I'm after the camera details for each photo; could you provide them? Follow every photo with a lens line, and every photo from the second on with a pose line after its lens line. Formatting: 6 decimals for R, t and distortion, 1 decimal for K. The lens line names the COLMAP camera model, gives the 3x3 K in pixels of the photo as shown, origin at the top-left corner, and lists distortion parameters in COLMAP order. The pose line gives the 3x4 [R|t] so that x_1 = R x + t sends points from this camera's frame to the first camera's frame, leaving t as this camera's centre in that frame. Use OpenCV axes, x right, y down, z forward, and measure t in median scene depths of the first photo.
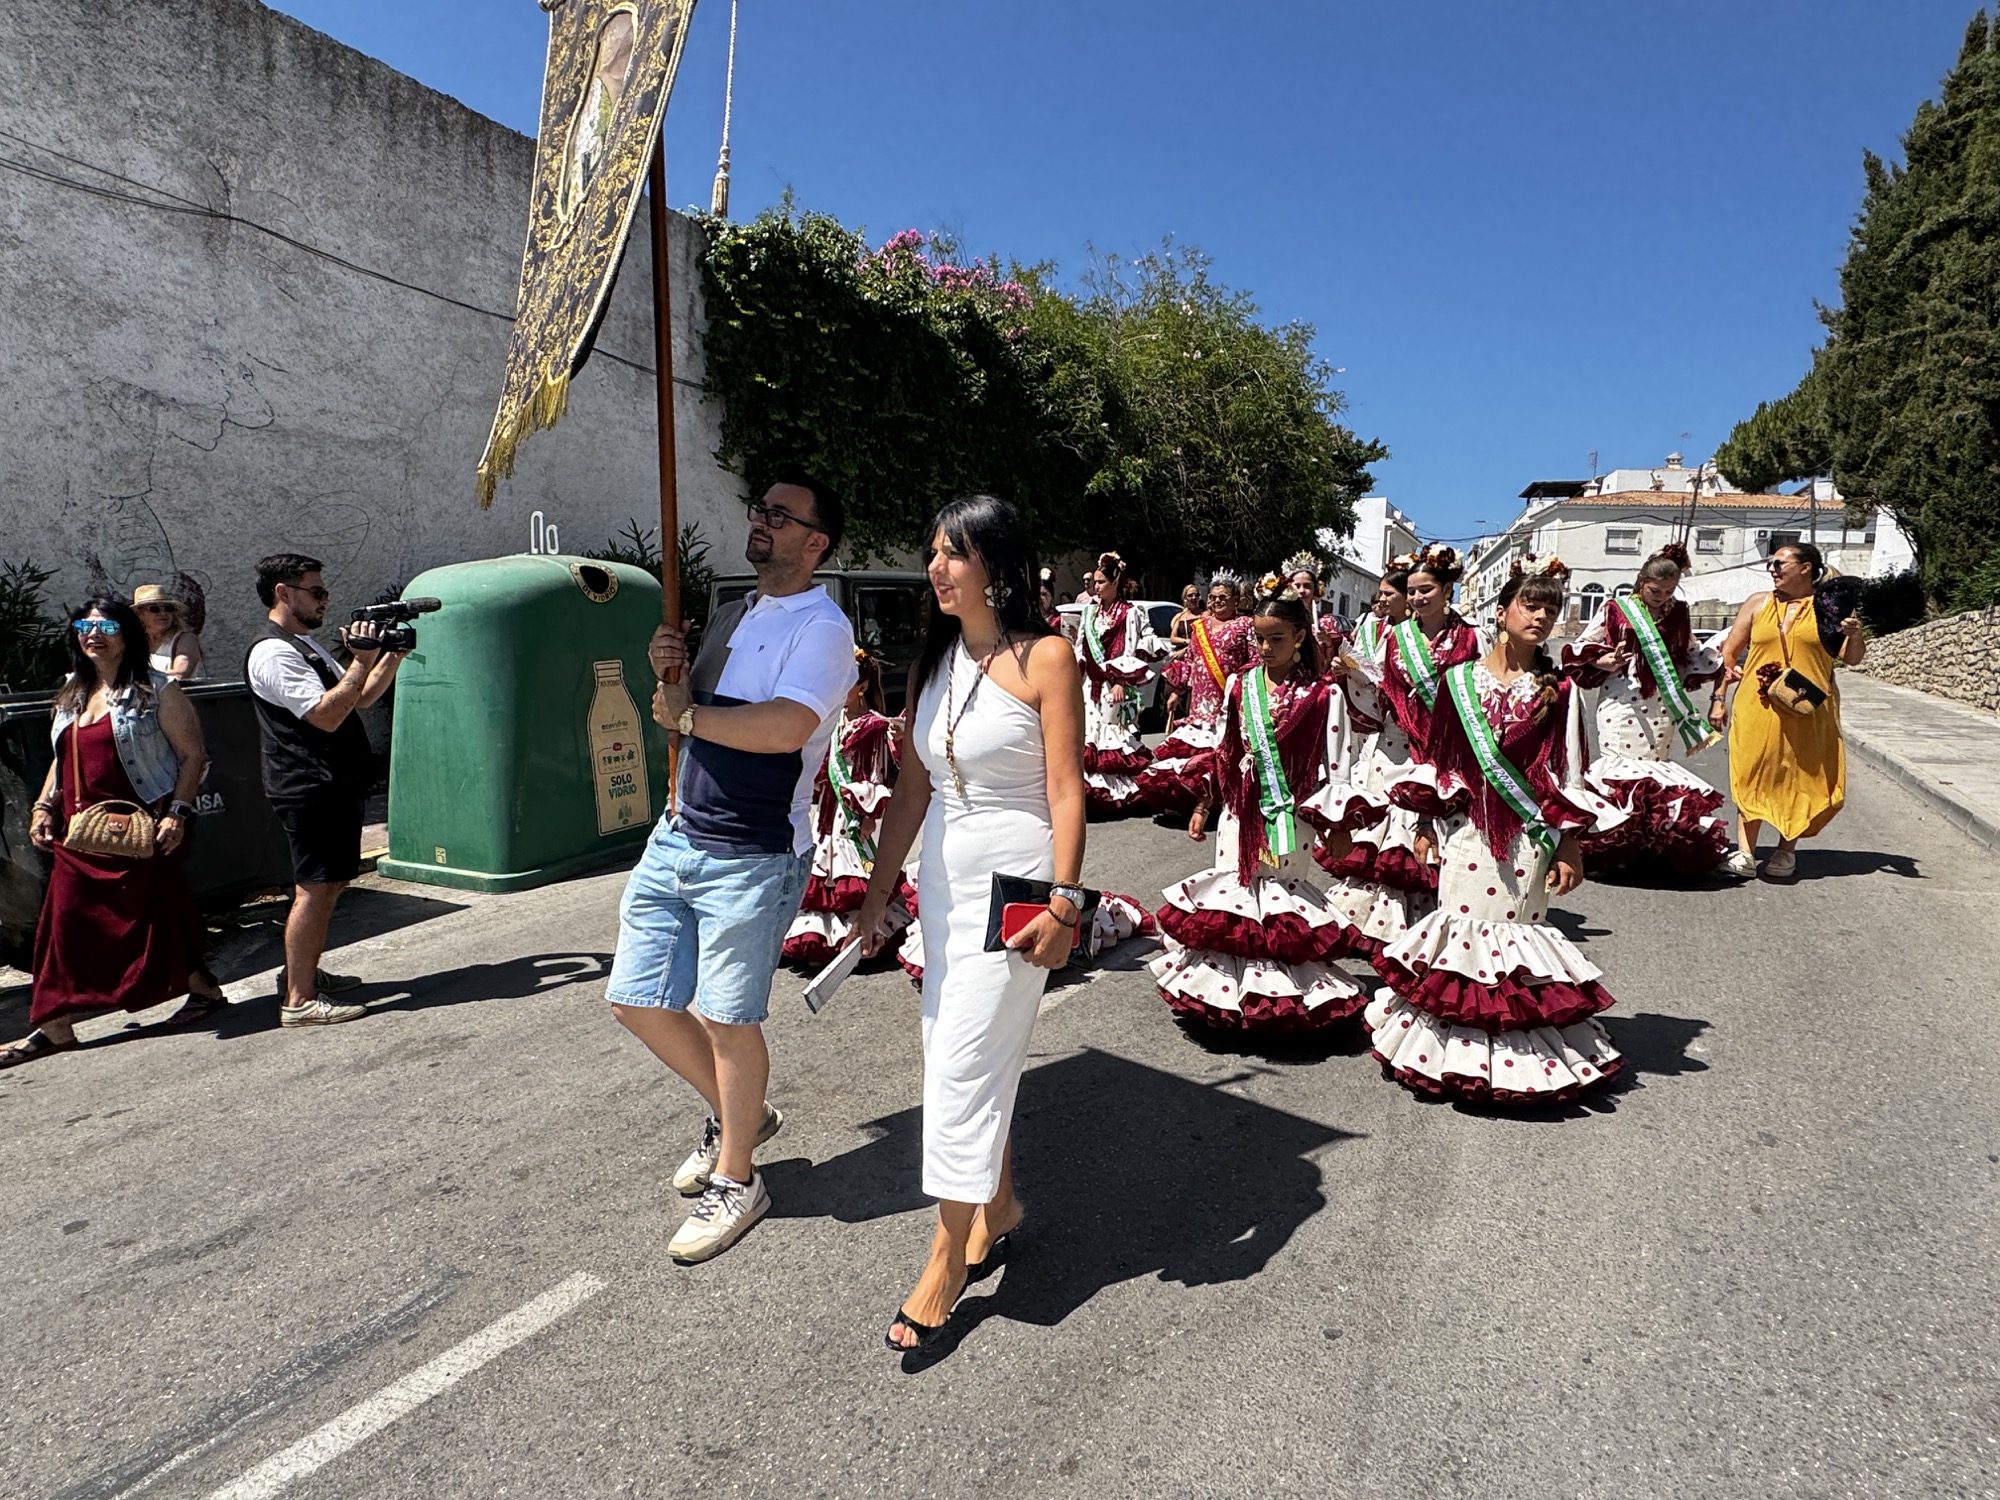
lens RADIAL K [[1110.6, 0, 1000.0], [0, 1110.6, 750.0], [0, 0, 1]] dist [-0.000178, -0.000030]
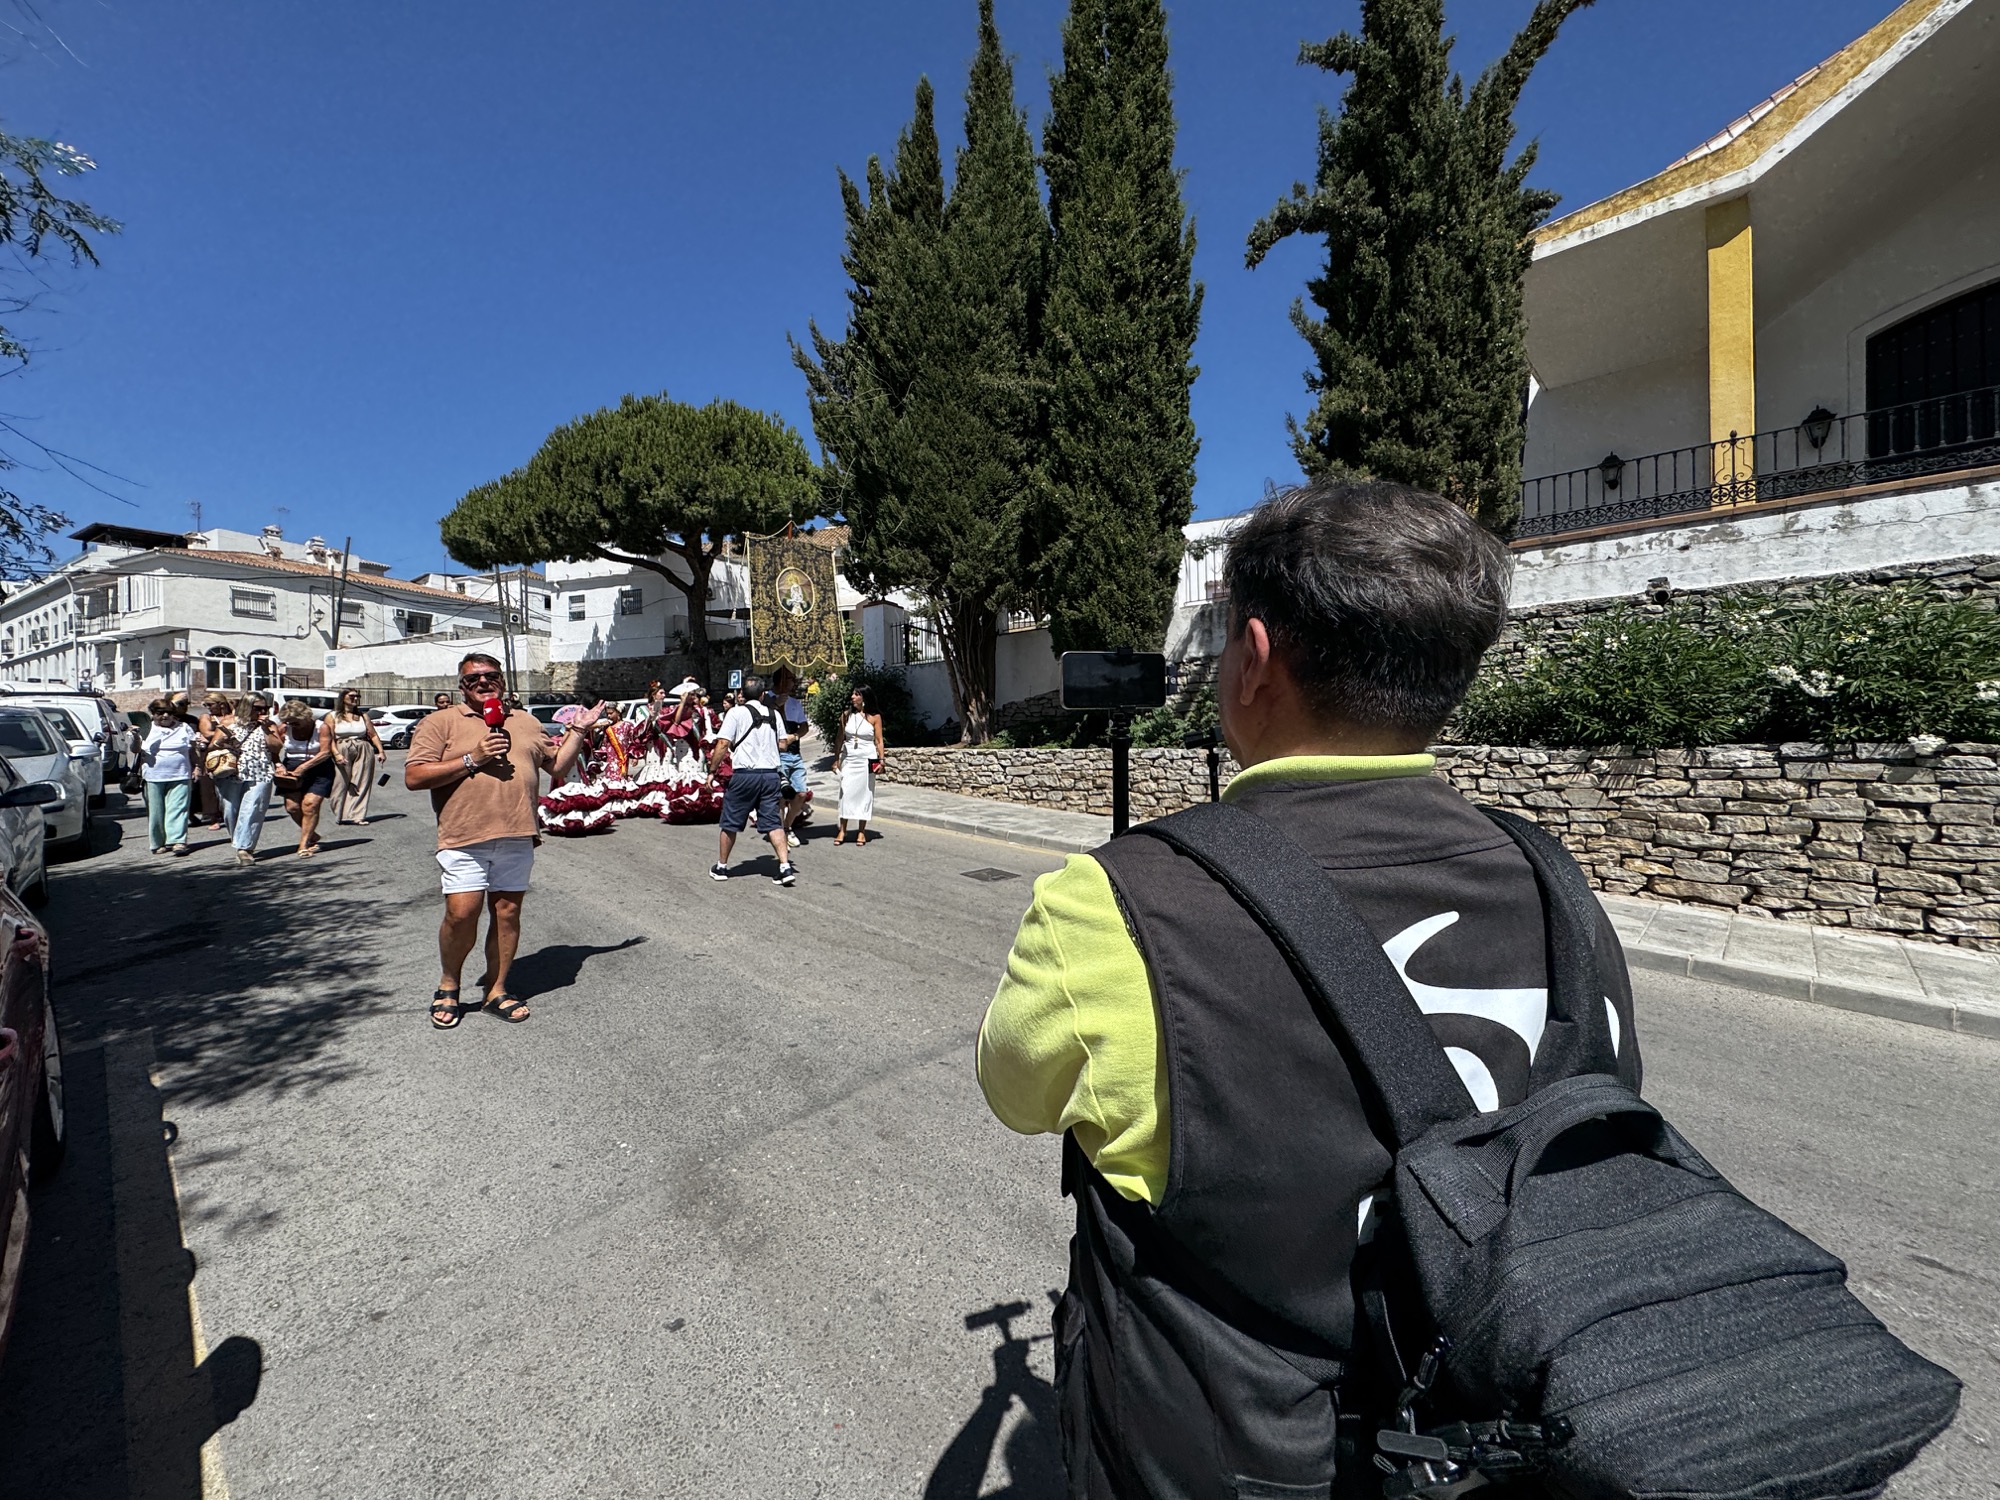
lens RADIAL K [[809.5, 0, 1000.0], [0, 809.5, 750.0], [0, 0, 1]] dist [-0.000460, -0.000099]
pose [[0.256220, -0.053448, 0.965140, 0.059347], [0.086052, 0.995767, 0.032300, -0.034023], [-0.962780, 0.074776, 0.259735, 0.228949]]
